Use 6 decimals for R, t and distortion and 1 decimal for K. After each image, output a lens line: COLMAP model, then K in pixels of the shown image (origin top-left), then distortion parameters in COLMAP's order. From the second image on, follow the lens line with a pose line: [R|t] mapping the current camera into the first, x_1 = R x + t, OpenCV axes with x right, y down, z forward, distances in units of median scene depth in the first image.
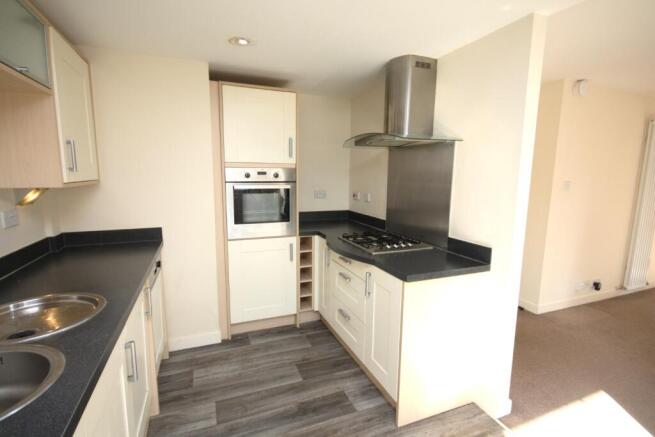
lens RADIAL K [[316.6, 0, 327.5], [0, 316.6, 218.5], [0, 0, 1]] dist [-0.001661, -0.000134]
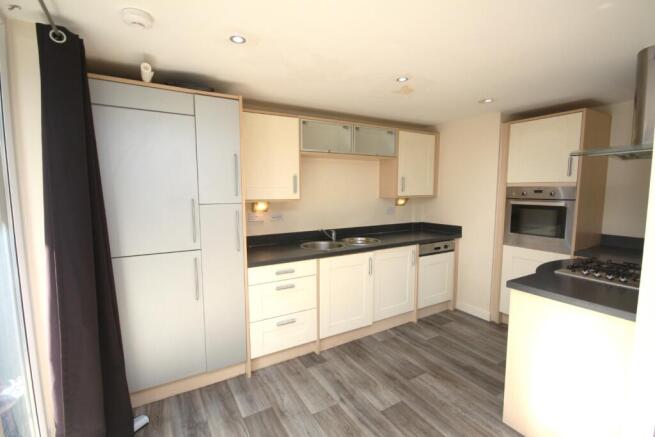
lens RADIAL K [[304.0, 0, 327.5], [0, 304.0, 218.5], [0, 0, 1]] dist [0.000372, 0.000174]
pose [[0.155361, 0.089903, -0.983758, 0.843469], [-0.138056, 0.988053, 0.068493, -0.020318], [0.978163, 0.125173, 0.165917, 0.107696]]
